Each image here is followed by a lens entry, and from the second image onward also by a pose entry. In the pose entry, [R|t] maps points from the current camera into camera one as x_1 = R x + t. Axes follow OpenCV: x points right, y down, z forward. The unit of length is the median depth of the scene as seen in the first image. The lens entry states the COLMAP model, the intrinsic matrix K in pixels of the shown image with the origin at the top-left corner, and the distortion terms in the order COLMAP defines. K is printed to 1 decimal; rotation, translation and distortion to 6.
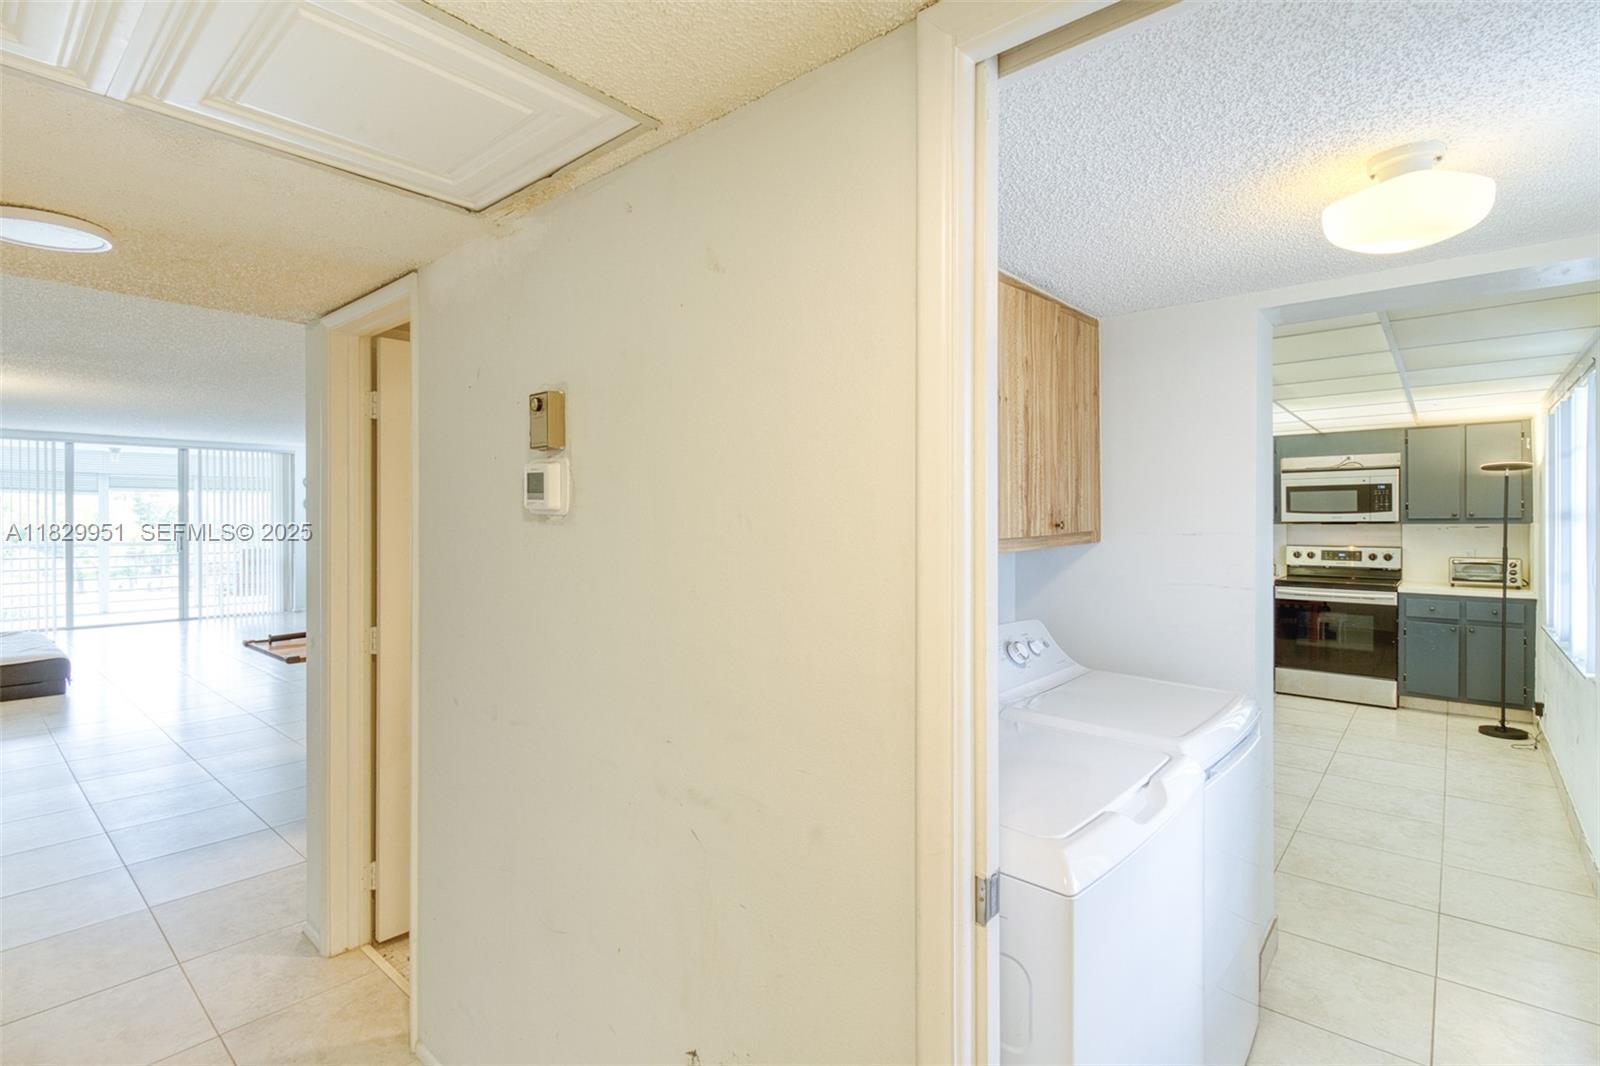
lens RADIAL K [[736.4, 0, 795.7], [0, 736.4, 521.8], [0, 0, 1]] dist [0.019313, -0.013961]
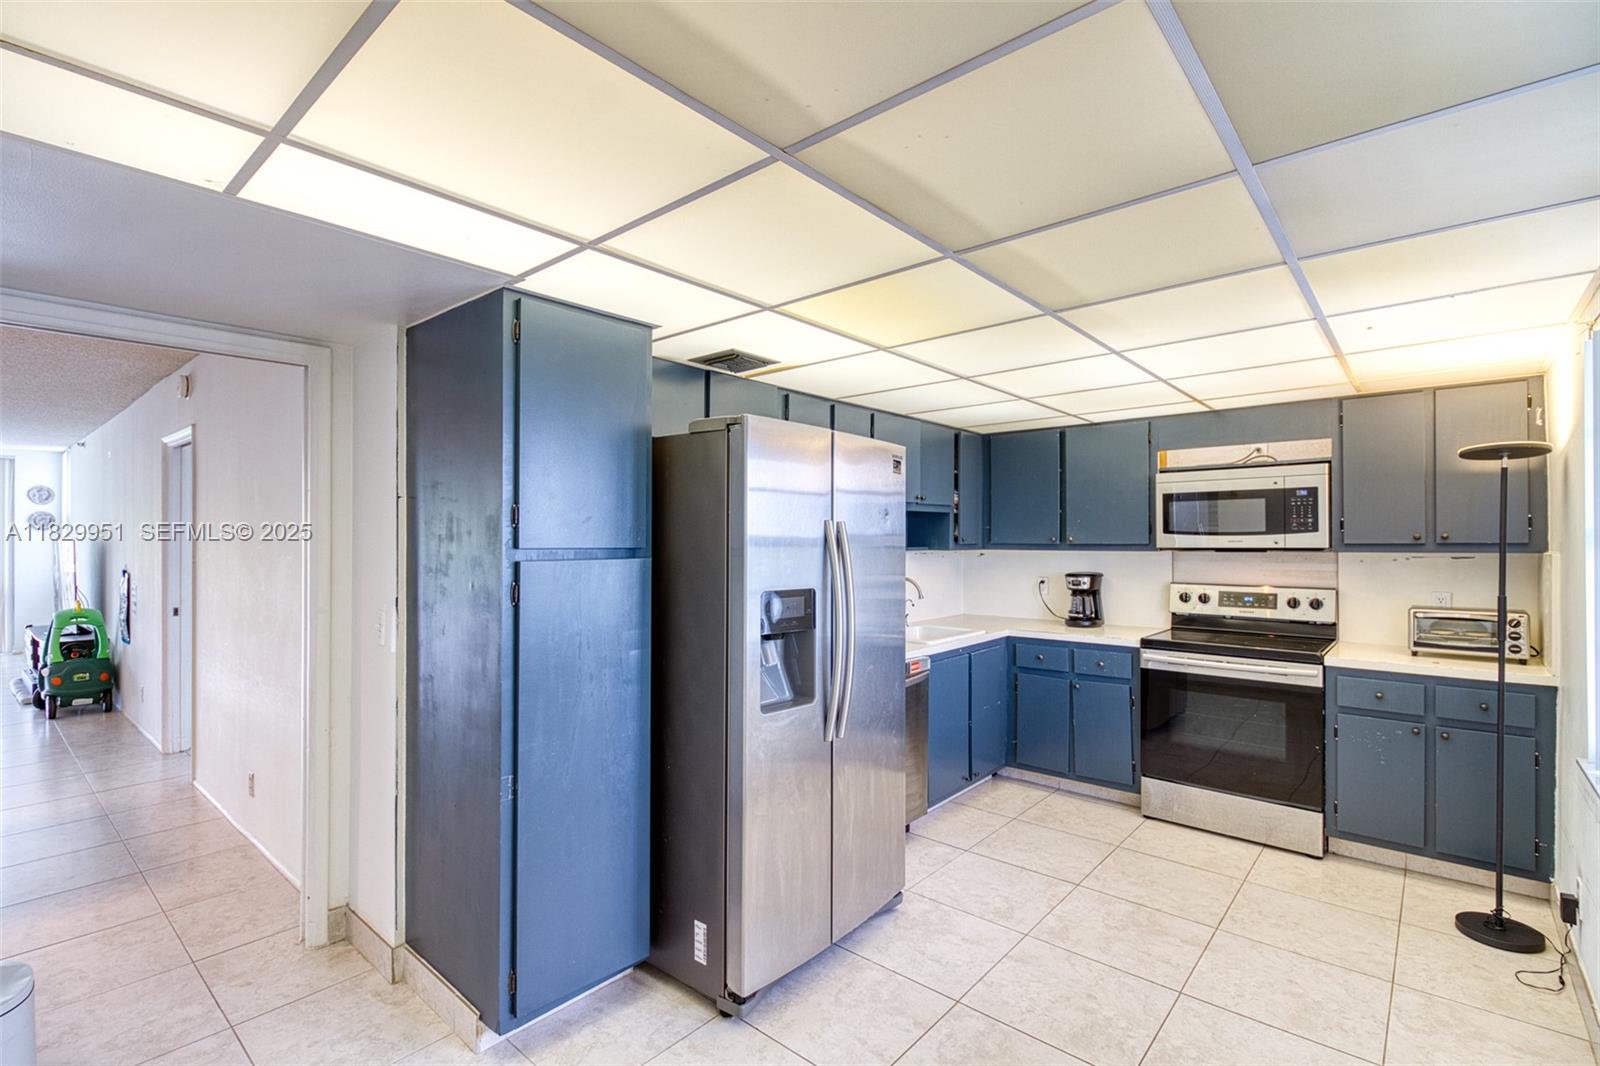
lens RADIAL K [[733.8, 0, 796.0], [0, 733.8, 537.0], [0, 0, 1]] dist [0.016987, -0.011836]
pose [[0.999966, 0.003335, 0.007483, 0.391252], [-0.003268, 0.999954, -0.008967, -0.002938], [-0.007513, 0.008942, 0.999932, 0.415683]]
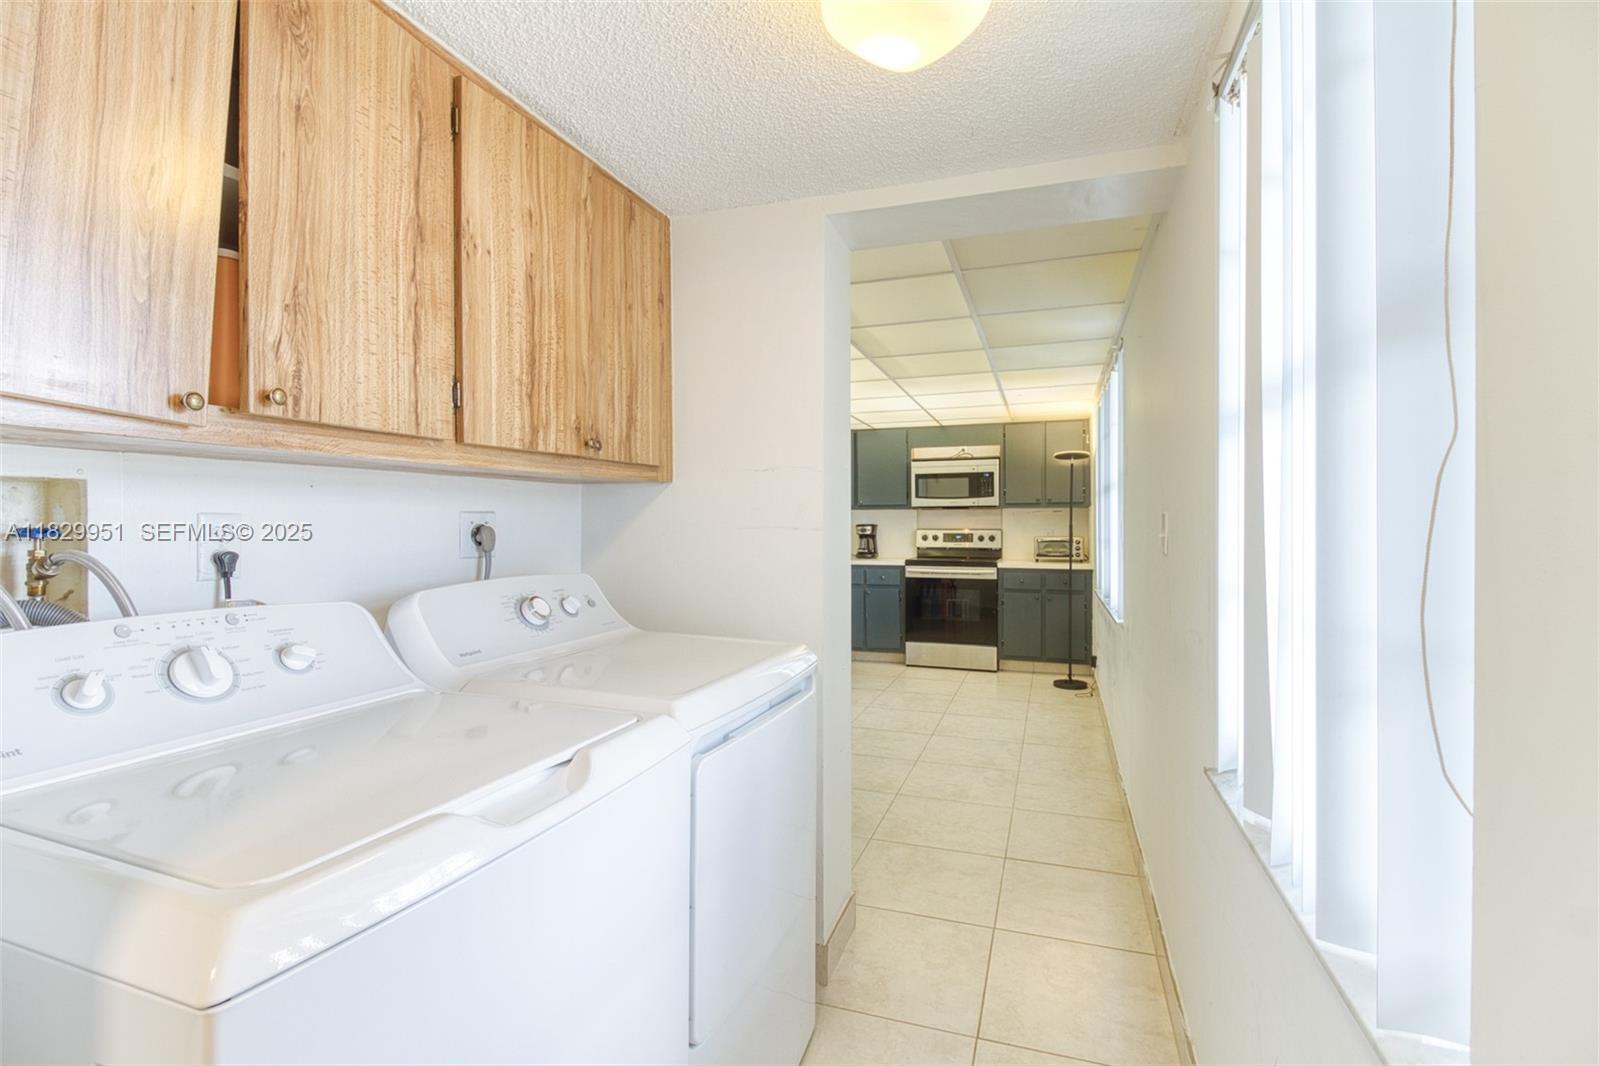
lens RADIAL K [[736.4, 0, 795.7], [0, 736.4, 521.8], [0, 0, 1]] dist [0.019313, -0.013961]
pose [[0.925846, 0.005912, 0.377854, 0.110701], [-0.002042, 0.999941, -0.010642, 0.039670], [-0.377894, 0.009081, 0.925804, 0.083108]]
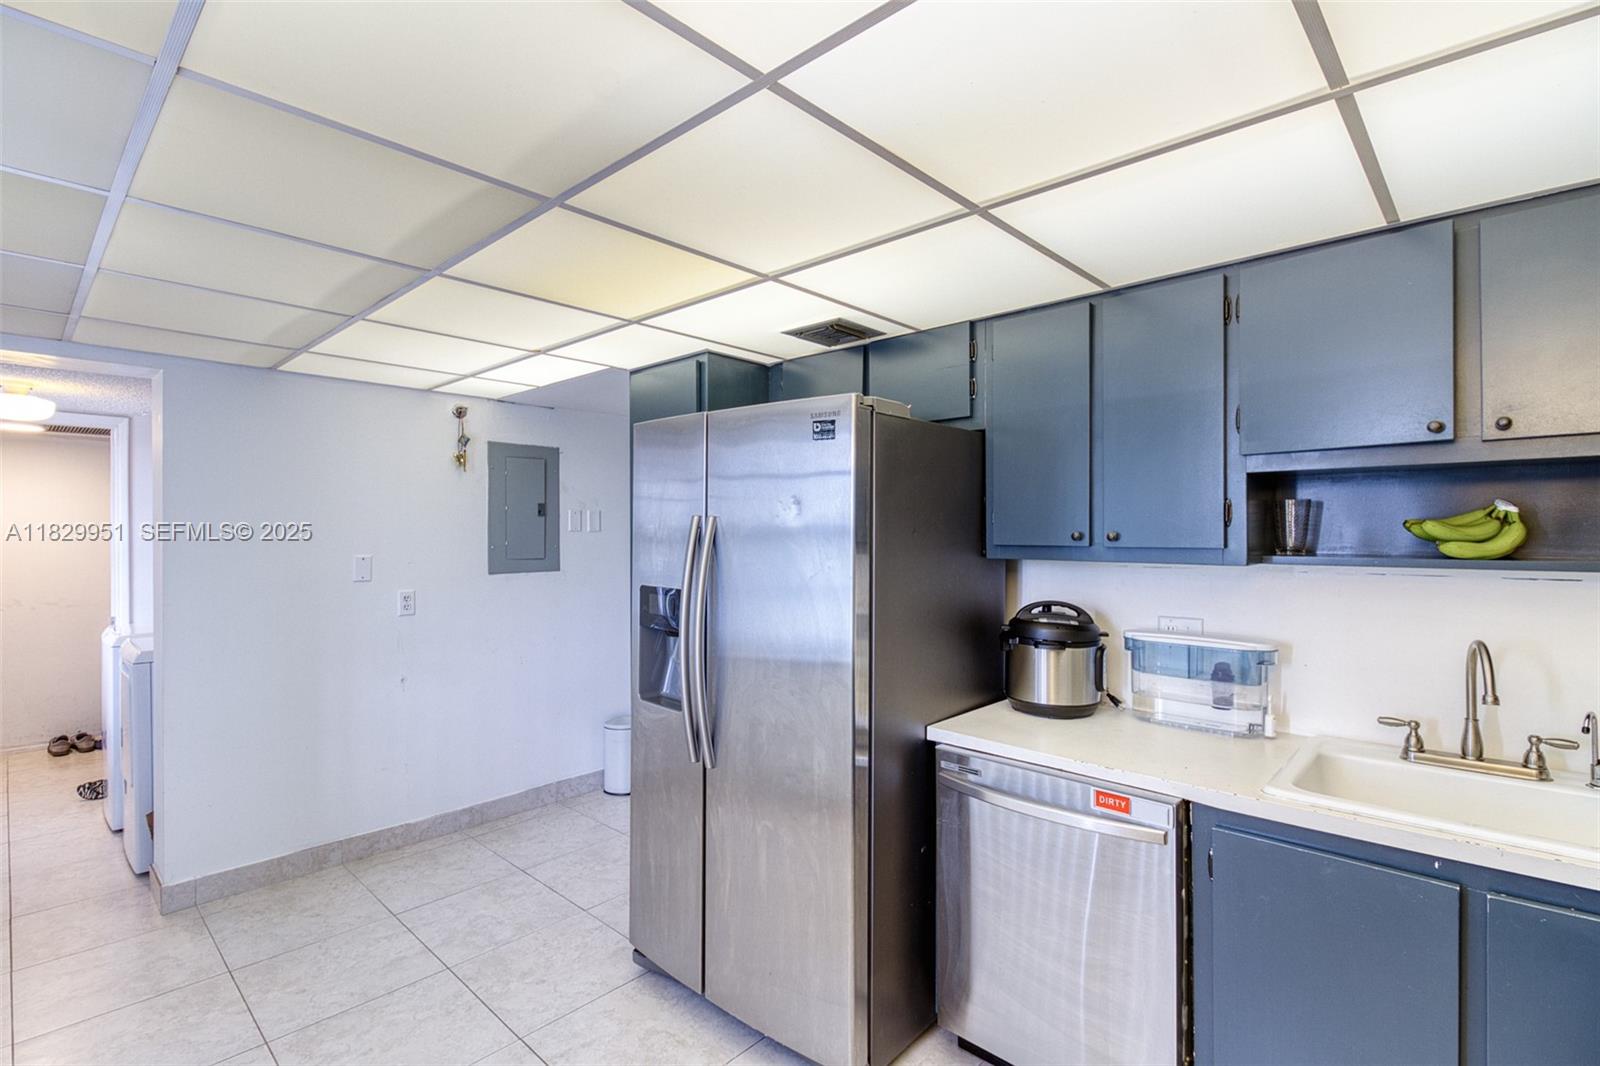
lens RADIAL K [[736.4, 0, 795.7], [0, 736.4, 521.8], [0, 0, 1]] dist [0.019313, -0.013961]
pose [[-0.020038, 0.001909, -0.999797, 0.821143], [-0.001291, 0.999997, 0.001936, -0.015224], [0.999798, 0.001329, -0.020036, 0.934417]]
